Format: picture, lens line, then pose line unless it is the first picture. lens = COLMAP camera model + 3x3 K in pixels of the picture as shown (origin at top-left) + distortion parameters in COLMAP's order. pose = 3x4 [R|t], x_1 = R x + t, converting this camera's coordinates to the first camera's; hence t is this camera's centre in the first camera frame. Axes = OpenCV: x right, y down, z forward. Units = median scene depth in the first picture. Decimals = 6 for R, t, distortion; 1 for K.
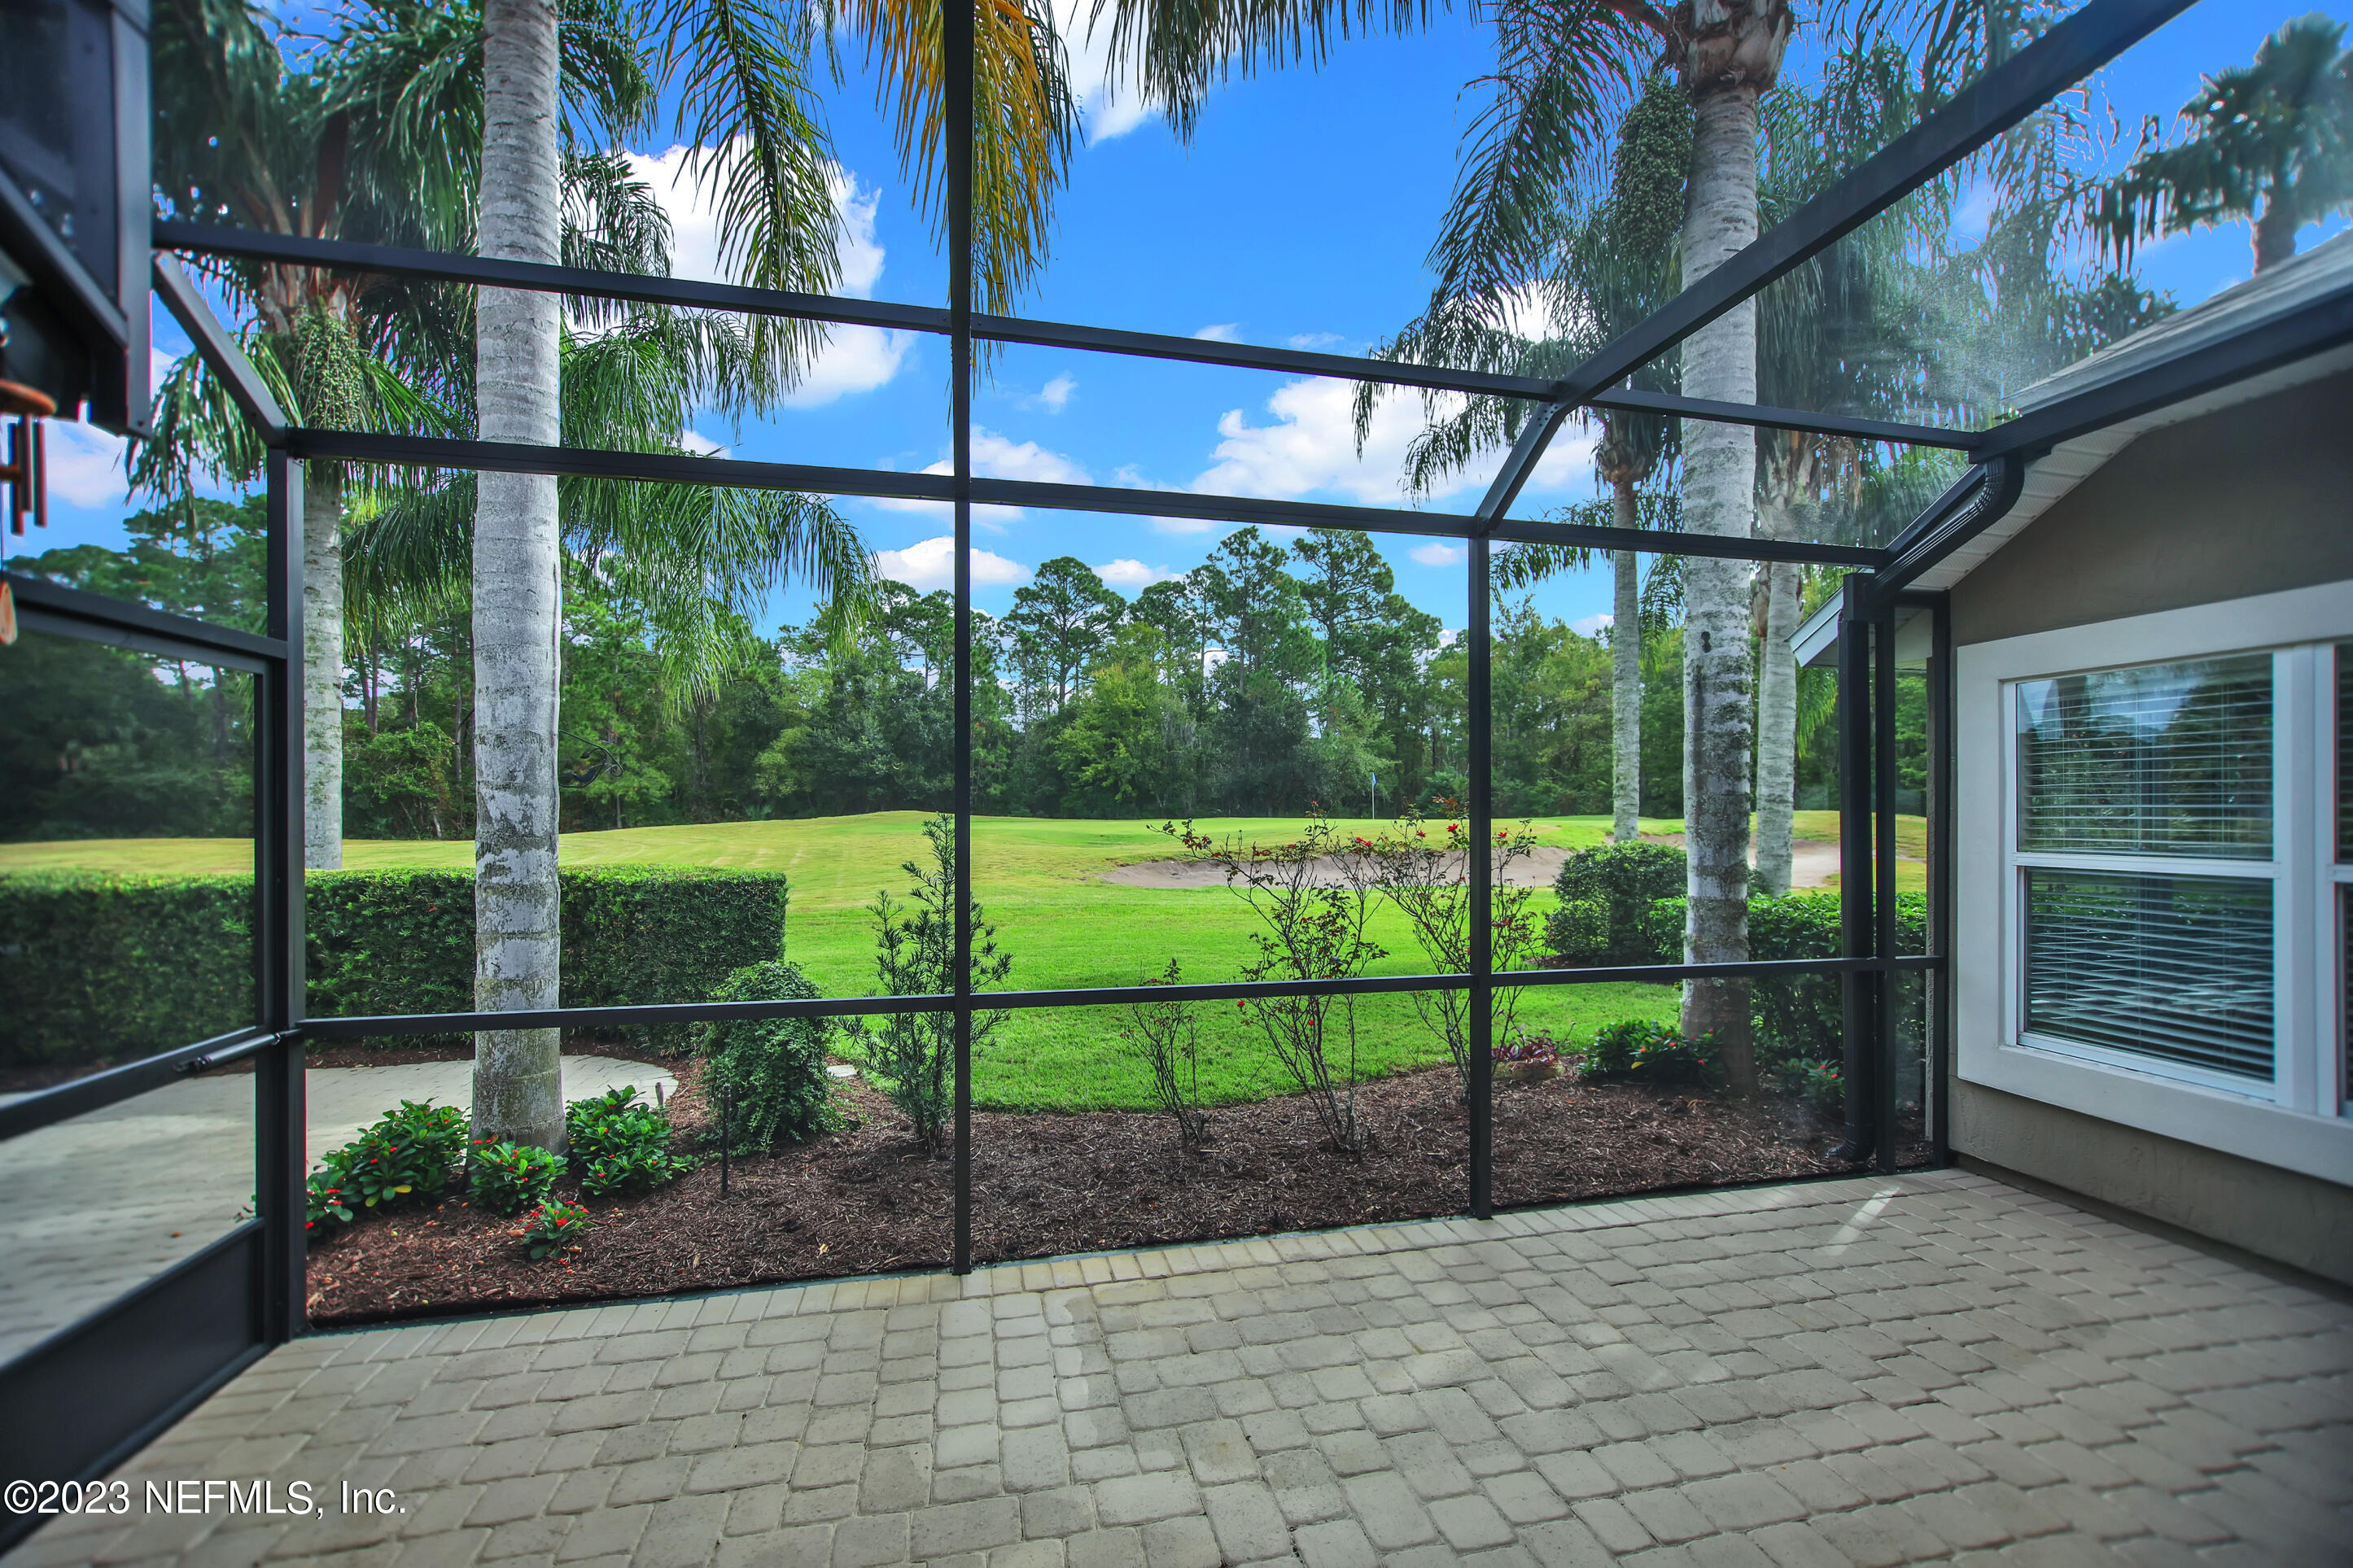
lens RADIAL K [[980.4, 0, 1188.8], [0, 980.4, 794.5], [0, 0, 1]] dist [-0.003080, 0.000590]
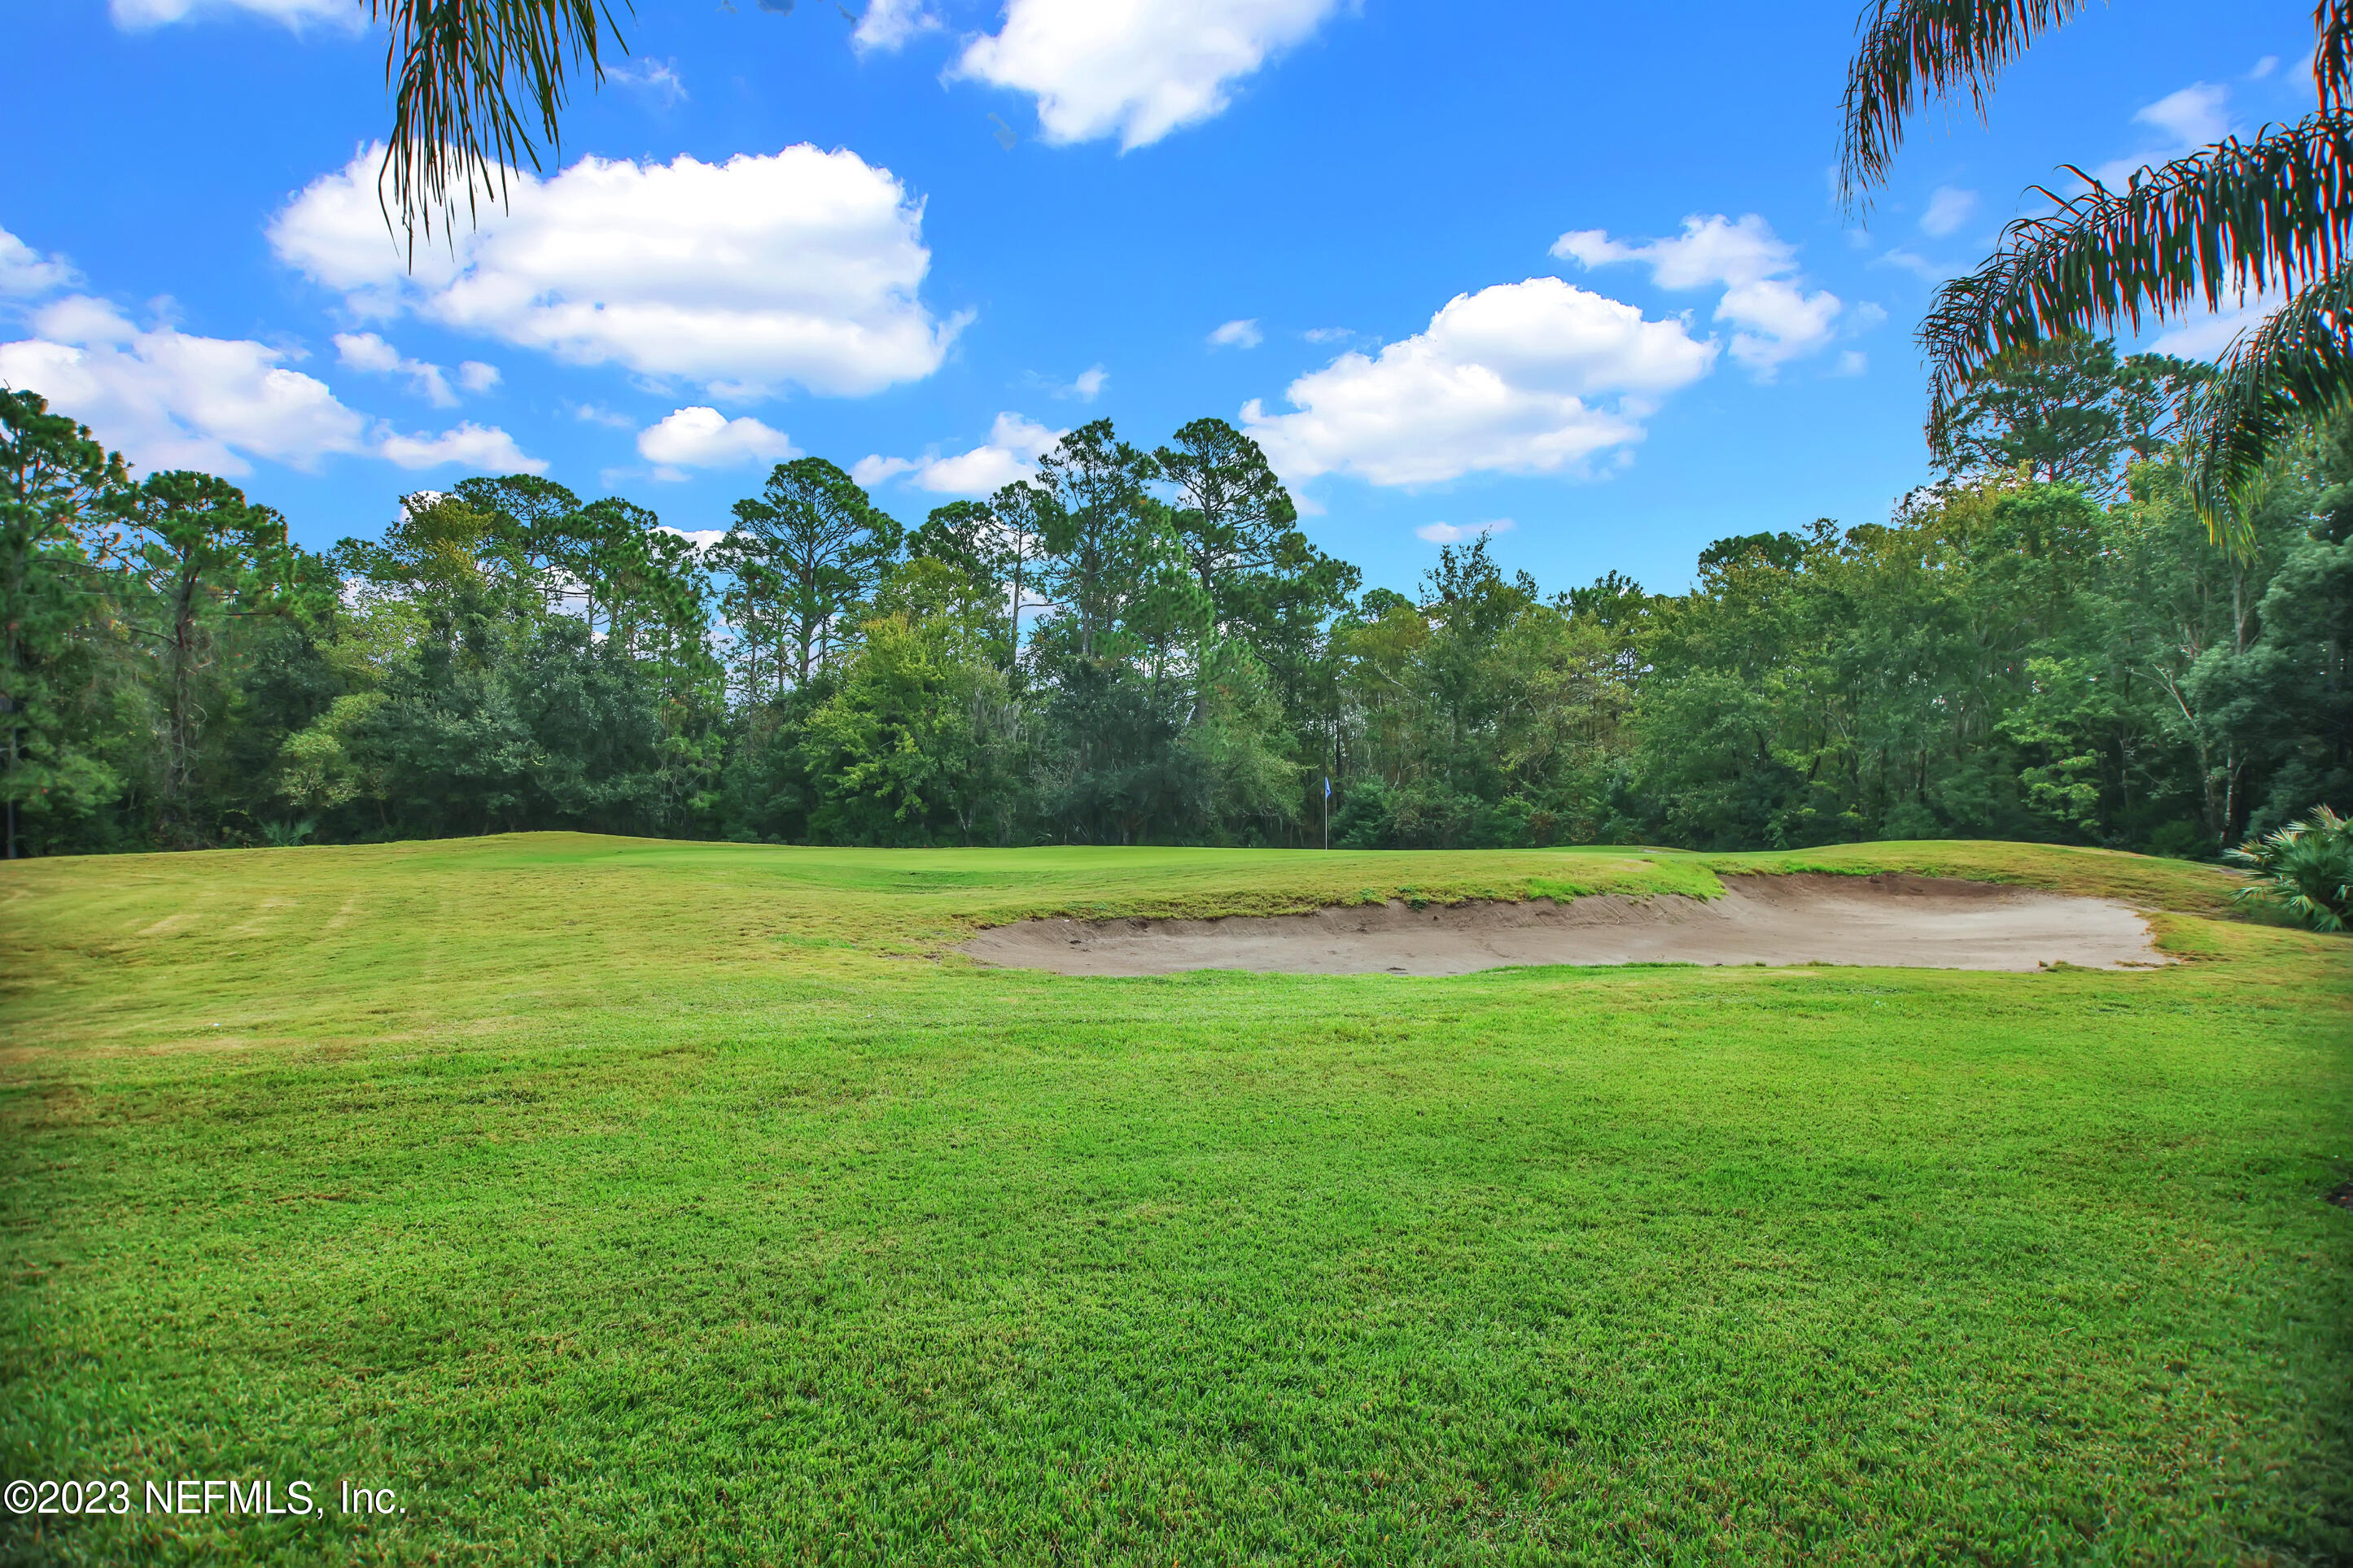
lens RADIAL K [[1308.6, 0, 1186.3], [0, 1308.6, 793.1], [0, 0, 1]] dist [0.003550, 0.021717]
pose [[0.984916, 0.012764, 0.172563, -0.037152], [-0.009687, 0.999779, -0.018664, 0.003632], [-0.172763, 0.016711, 0.984822, 0.108893]]
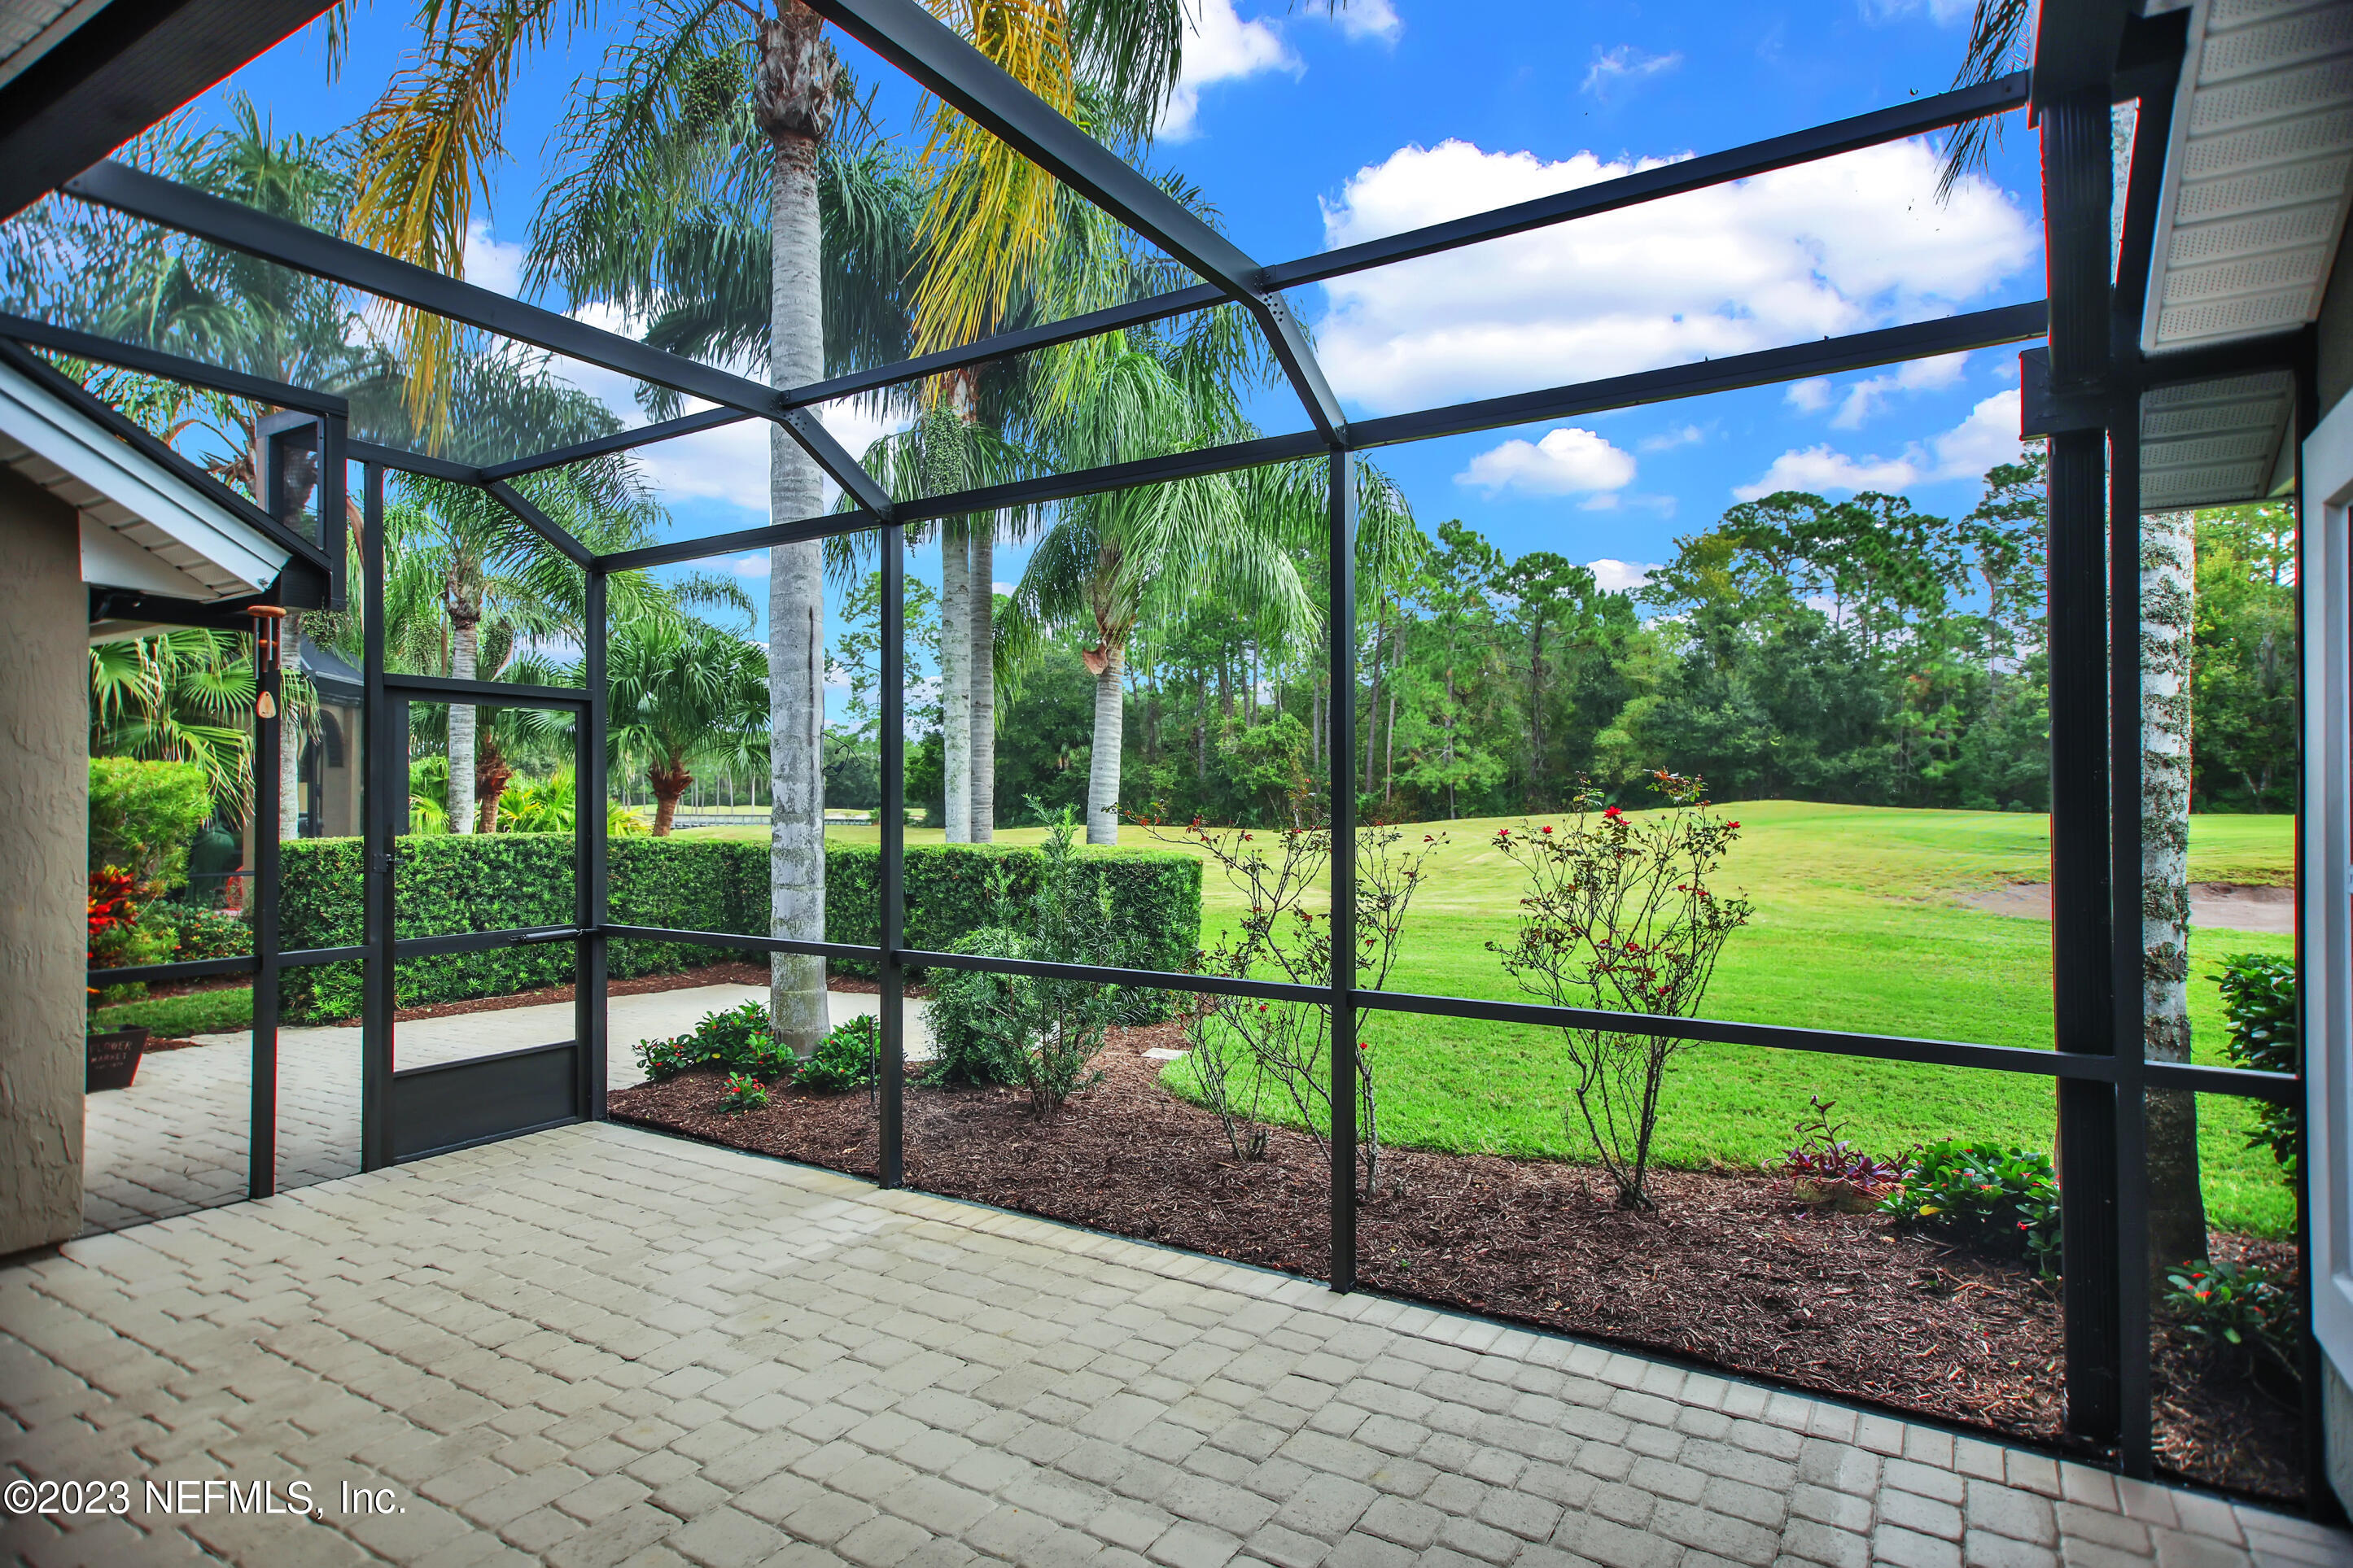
lens RADIAL K [[1238.6, 0, 1182.8], [0, 1238.6, 785.2], [0, 0, 1]] dist [0.015234, 0.000835]
pose [[0.704741, -0.010061, -0.709393, 0.056991], [0.012516, 0.999920, -0.001747, 0.000810], [0.709354, -0.007647, 0.704811, 0.011234]]
